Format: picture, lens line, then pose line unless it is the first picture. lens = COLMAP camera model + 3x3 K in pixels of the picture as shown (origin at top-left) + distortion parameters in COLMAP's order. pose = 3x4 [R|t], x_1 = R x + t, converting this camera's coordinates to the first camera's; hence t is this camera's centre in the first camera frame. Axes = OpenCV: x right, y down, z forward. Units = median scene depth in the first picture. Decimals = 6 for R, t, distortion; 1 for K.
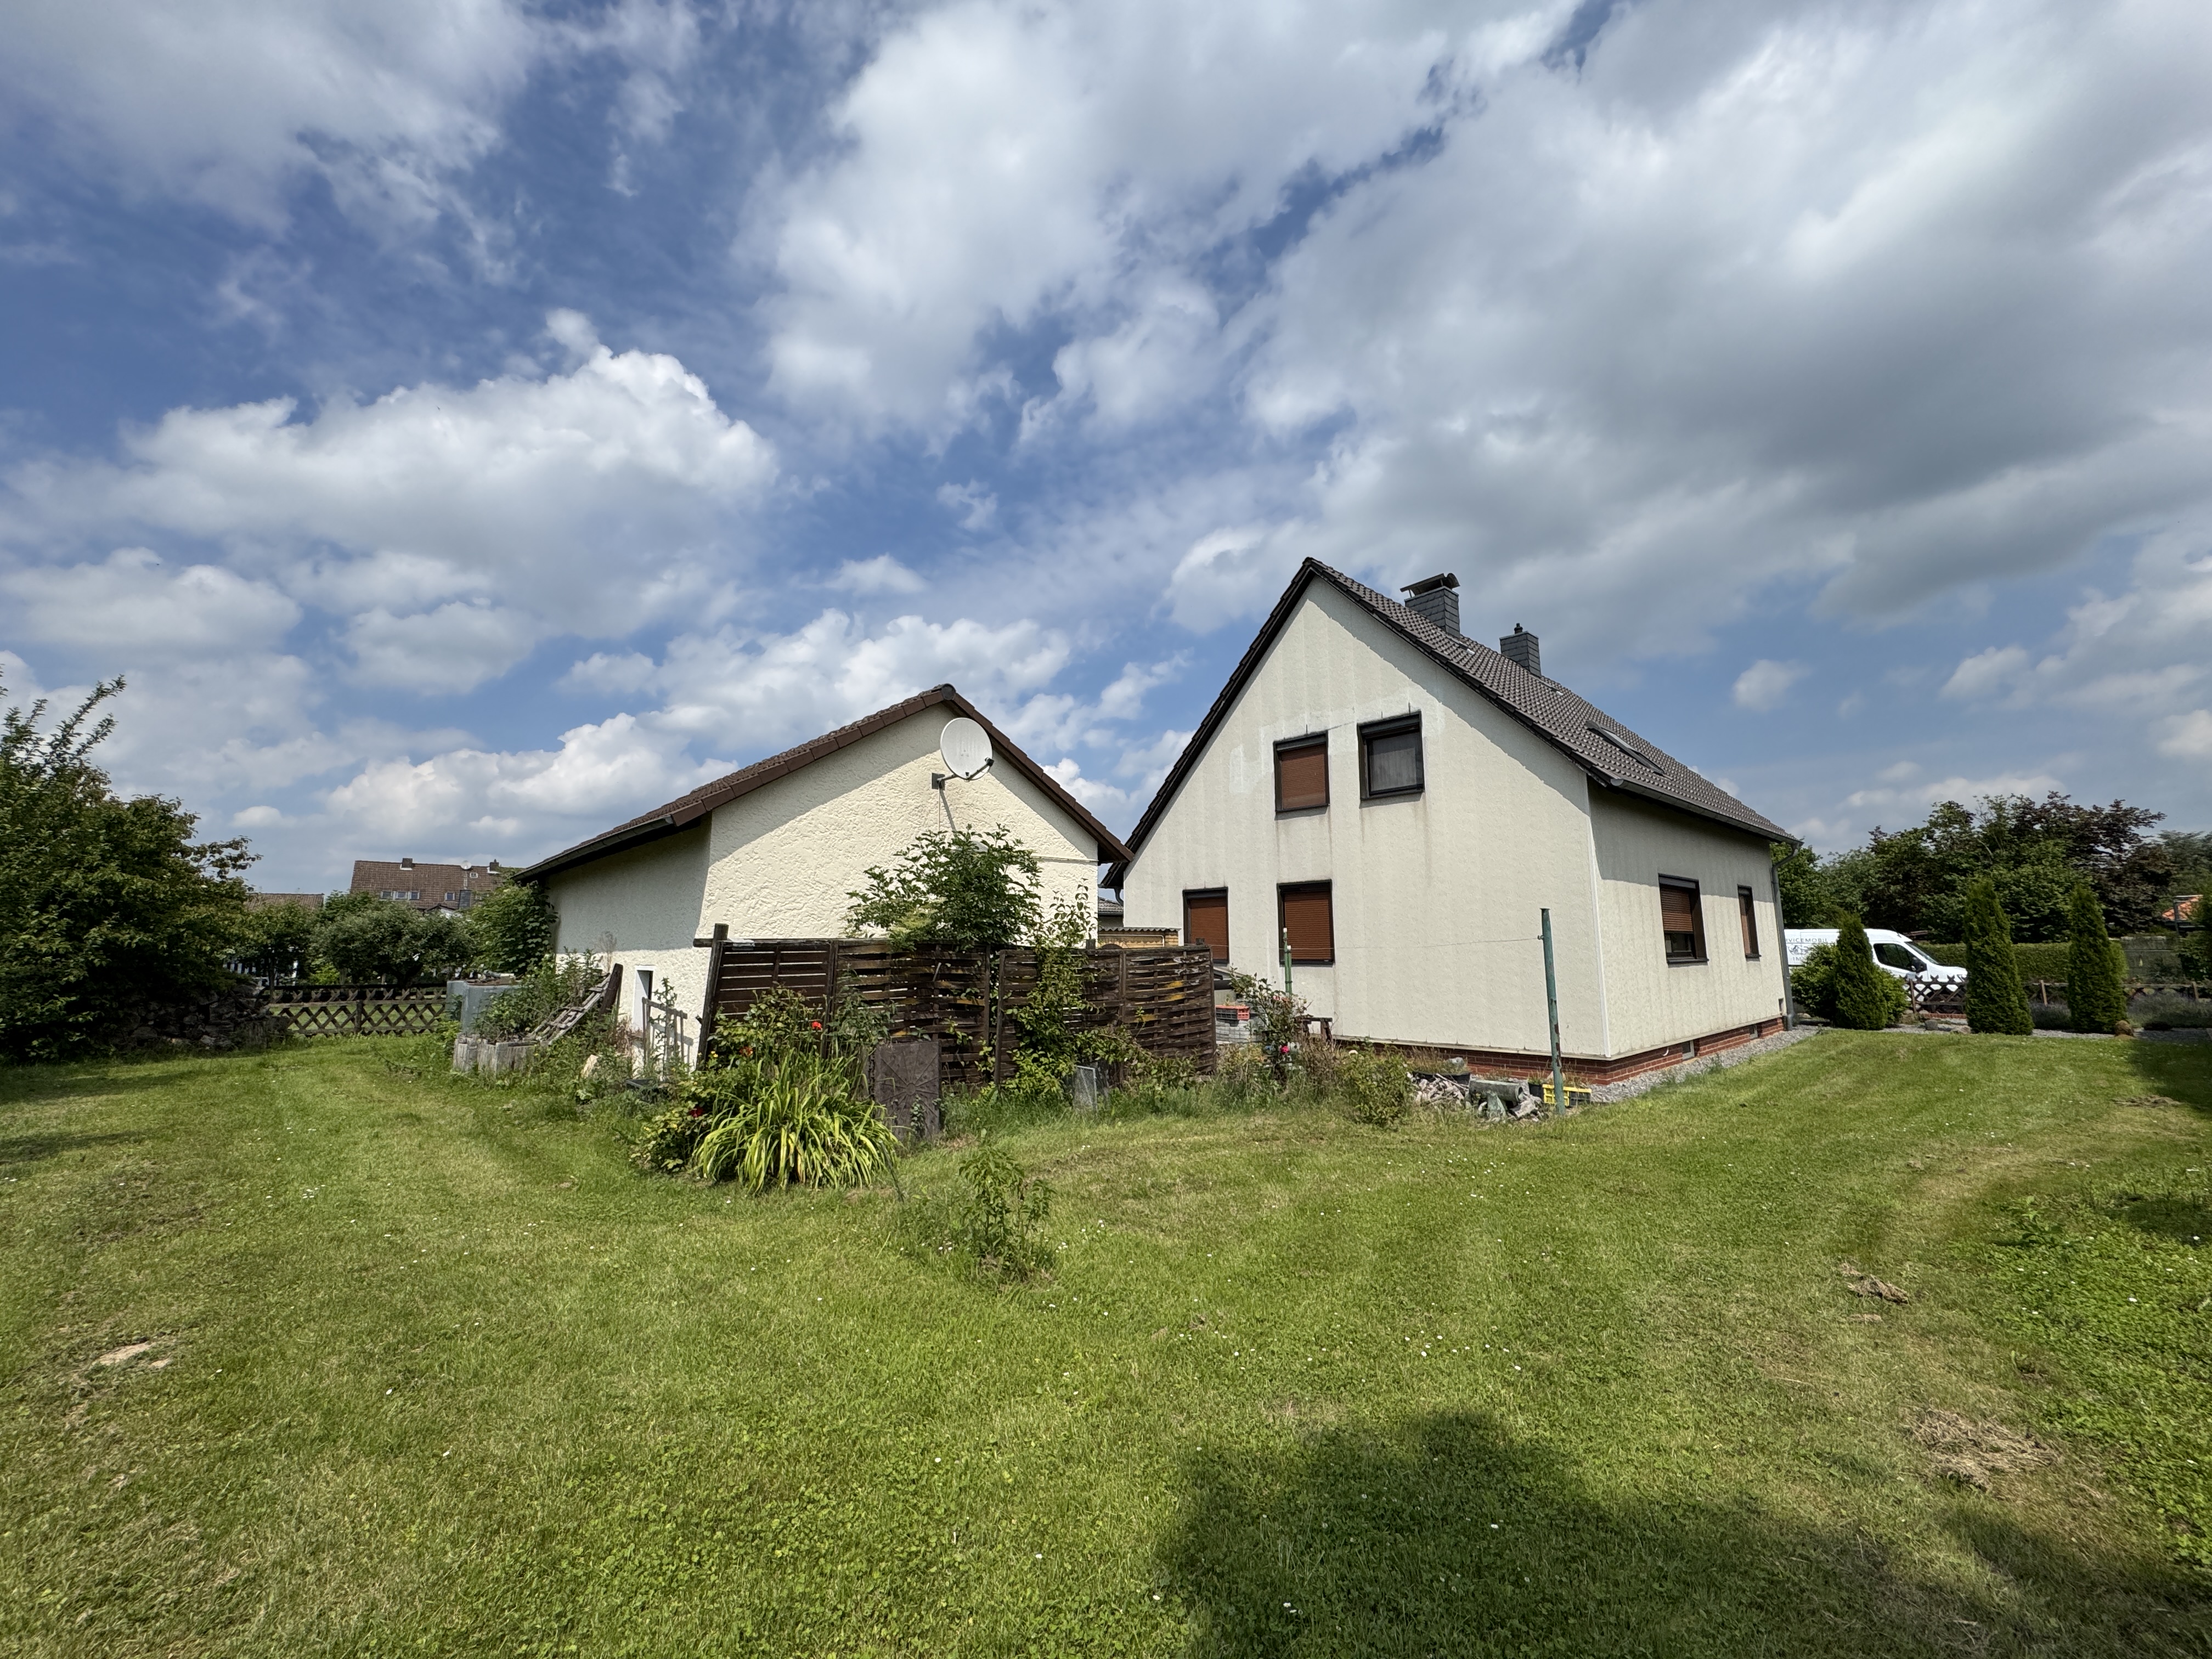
lens RADIAL K [[920.3, 0, 1048.2], [0, 920.3, 833.0], [0, 0, 1]] dist [0.022598, -0.000987]
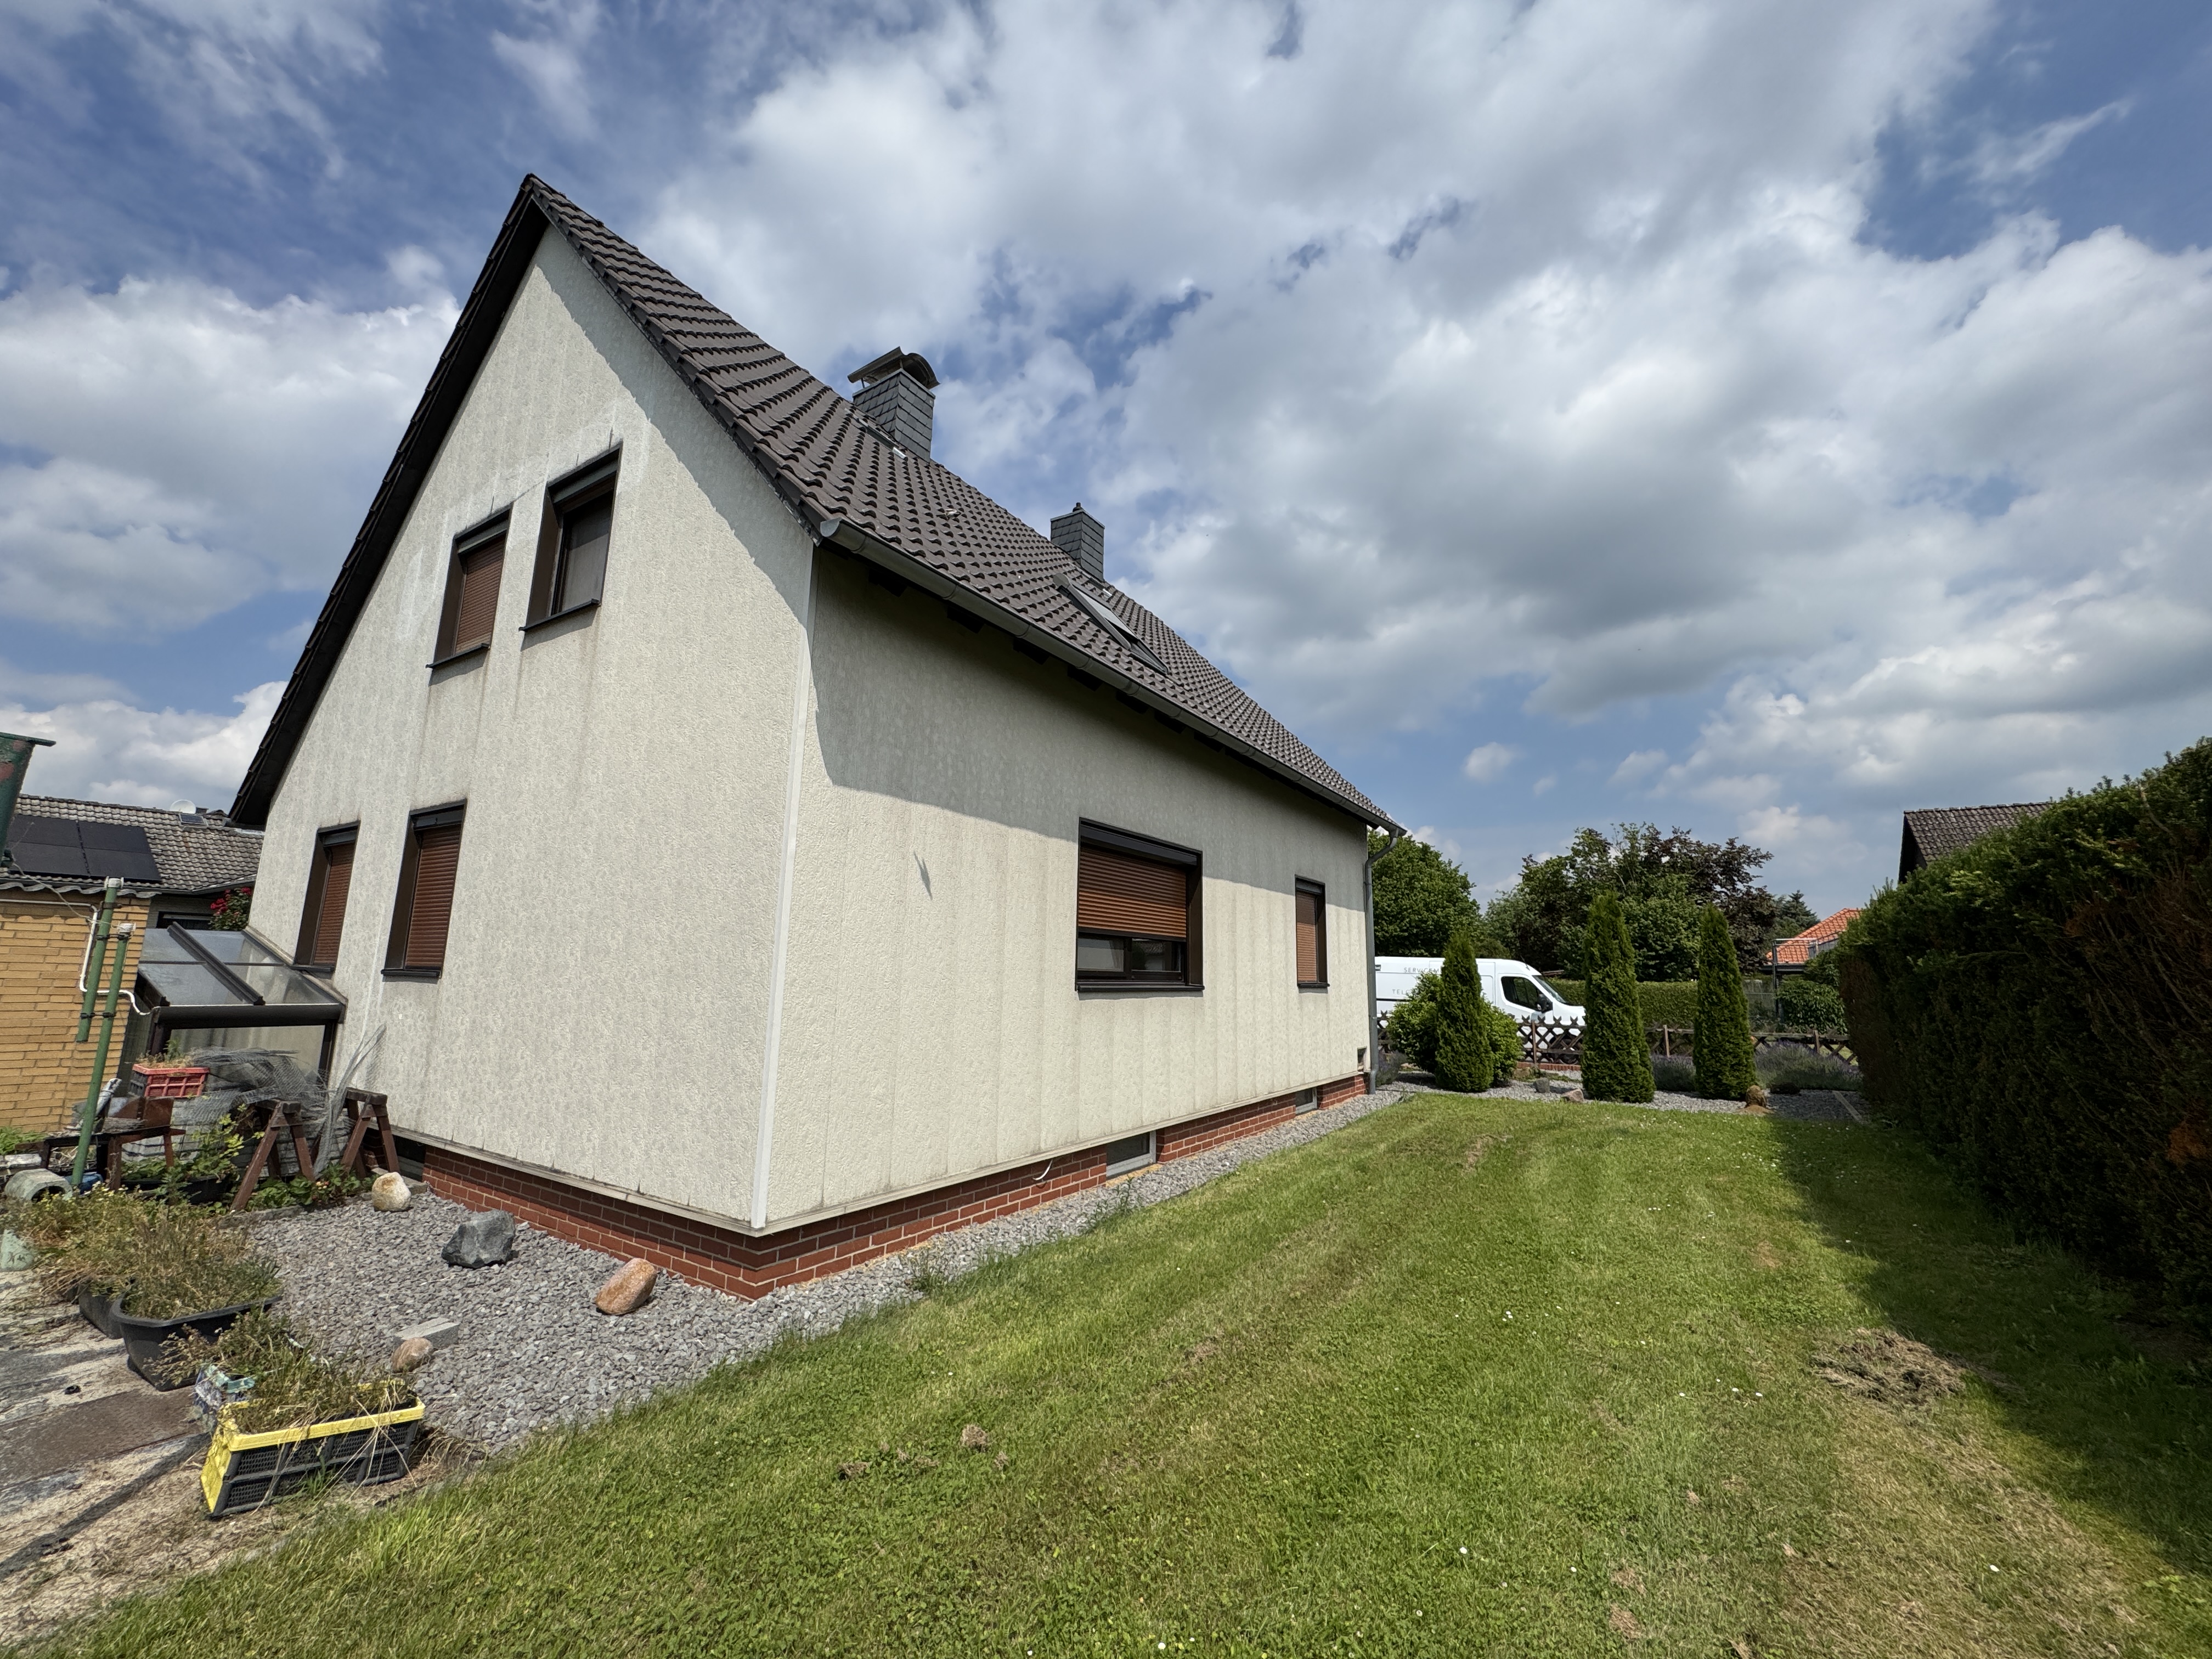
lens RADIAL K [[882.3, 0, 1046.5], [0, 882.3, 833.3], [0, 0, 1]] dist [0.008418, 0.000159]
pose [[0.977826, 0.063599, 0.199528, 0.399151], [-0.057685, 0.997710, -0.035317, 0.052631], [-0.201317, 0.023024, 0.979255, 0.384148]]
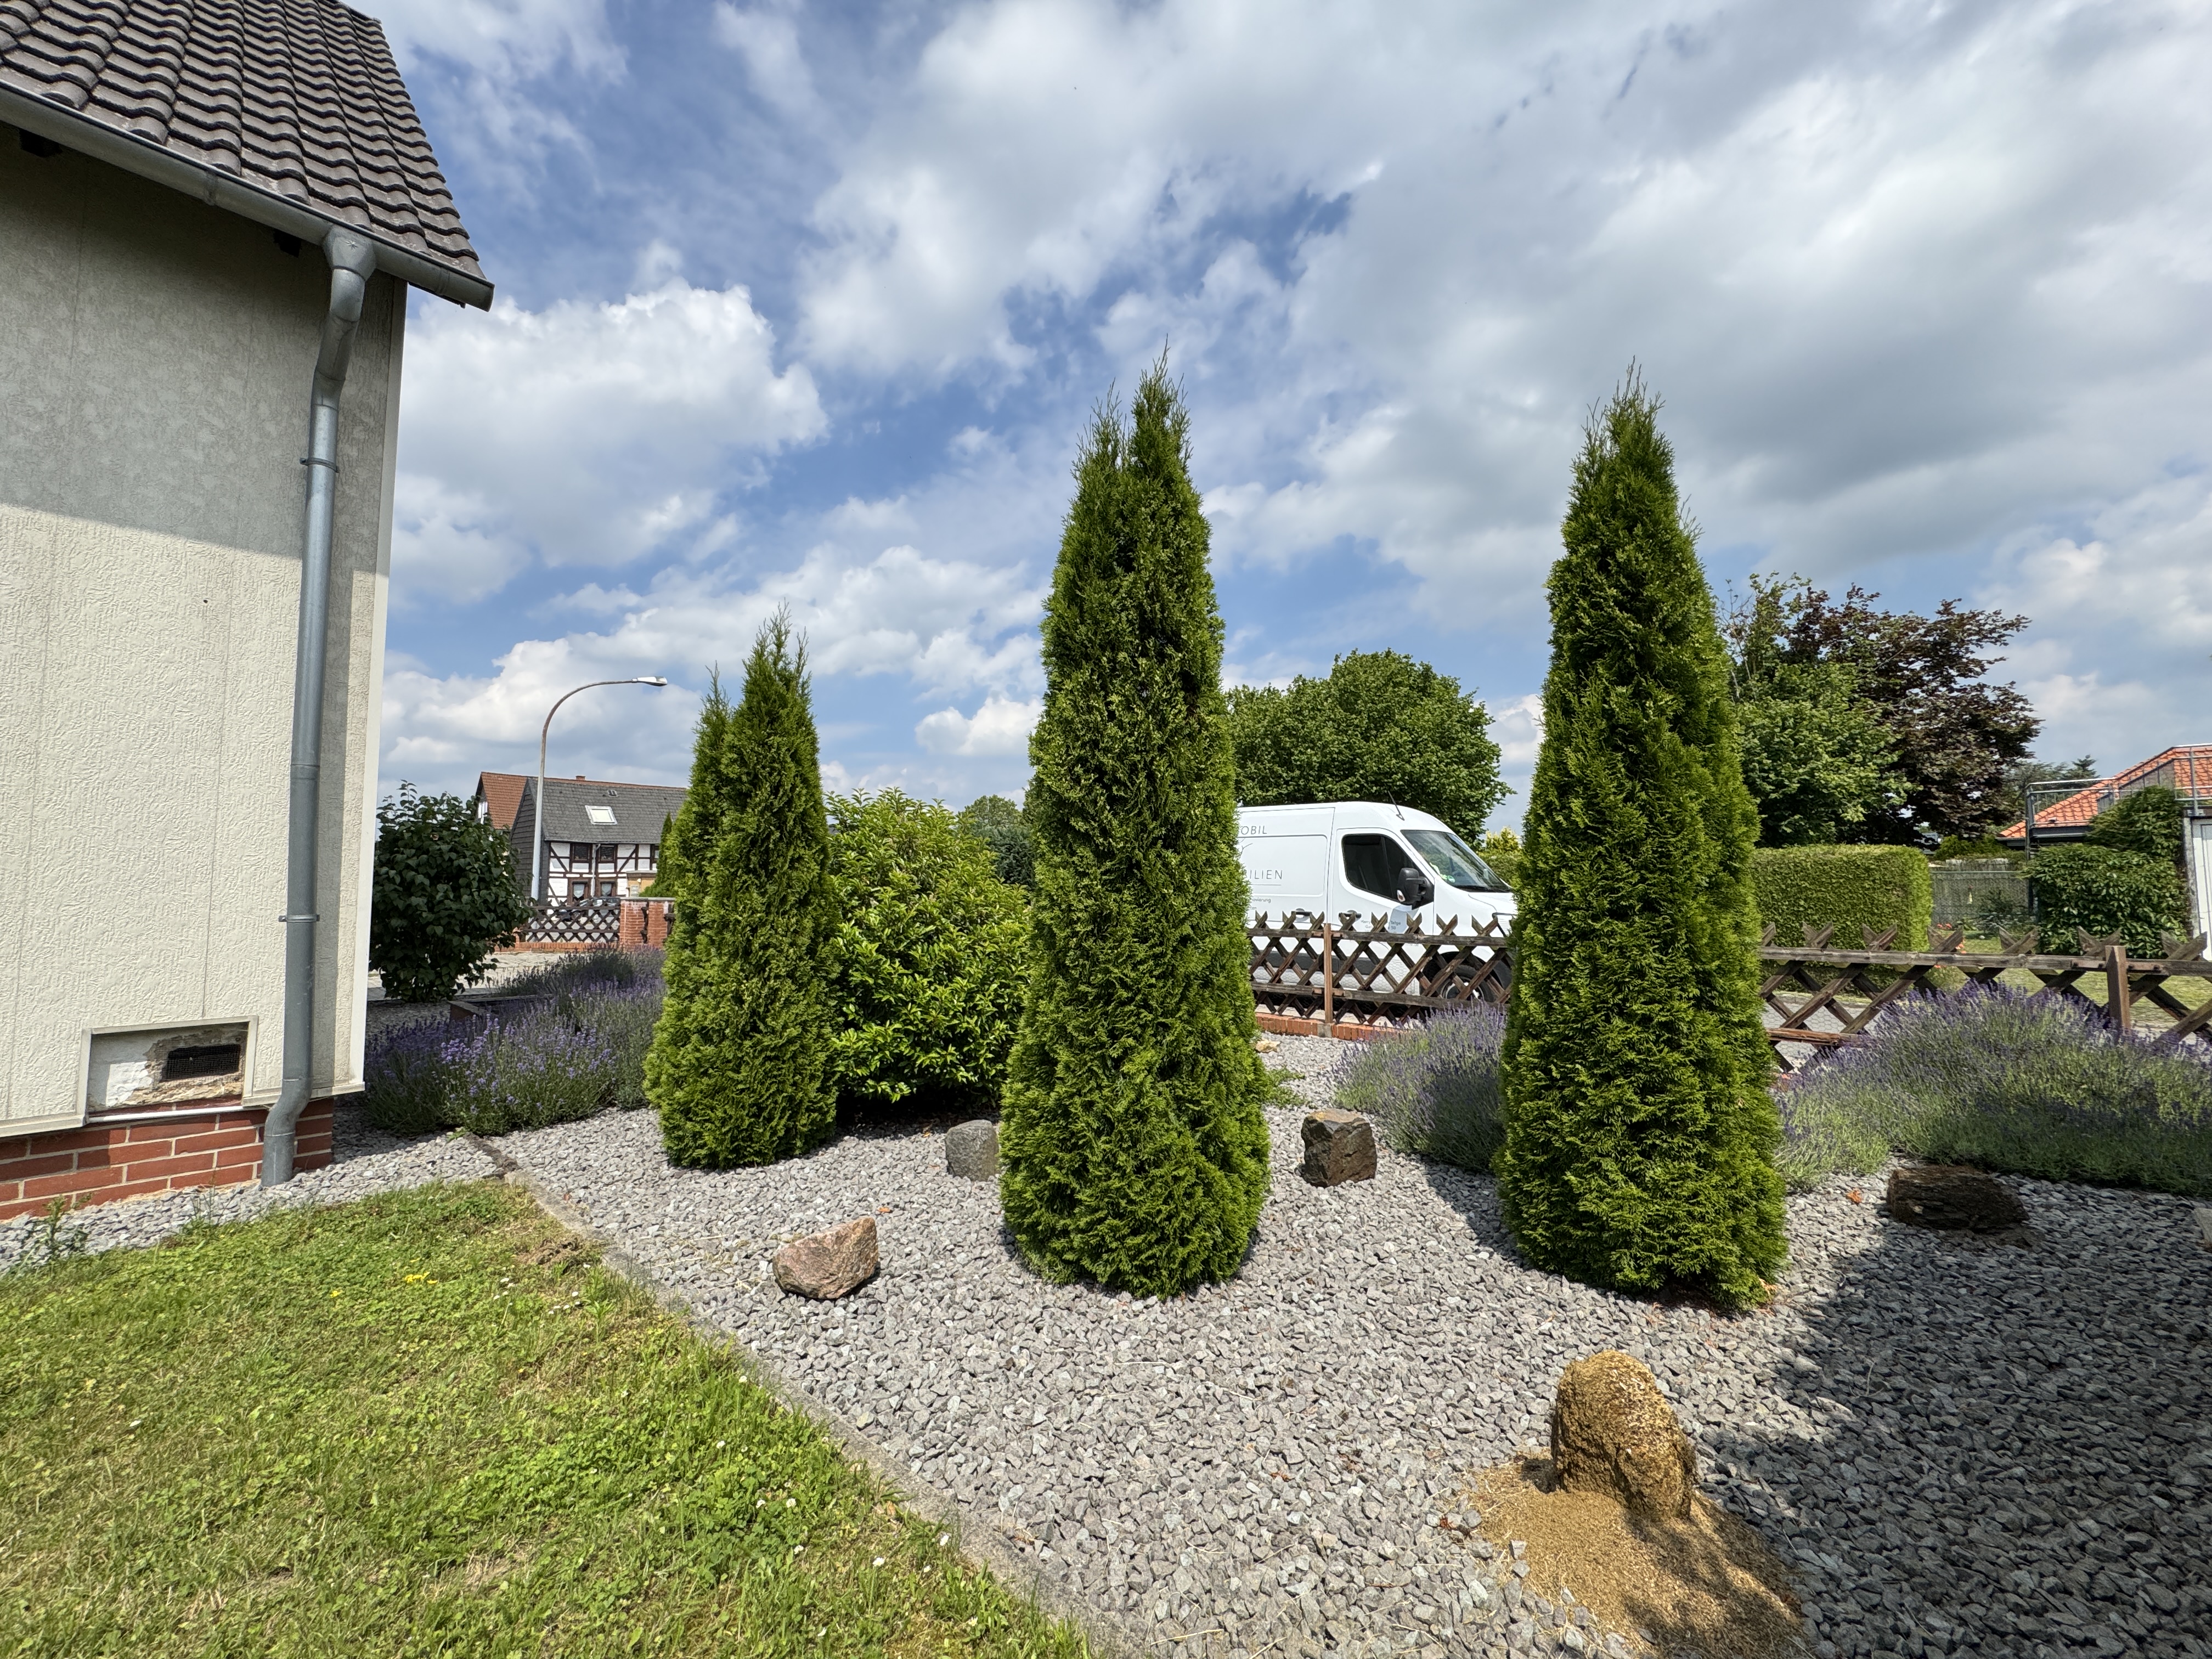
lens RADIAL K [[851.5, 0, 1106.0], [0, 851.5, 829.5], [0, 0, 1]] dist [-0.000662, 0.000033]
pose [[0.998746, 0.009999, 0.049054, 0.956097], [-0.012416, 0.998711, 0.049213, 0.122313], [-0.048498, -0.049761, 0.997583, 0.811586]]
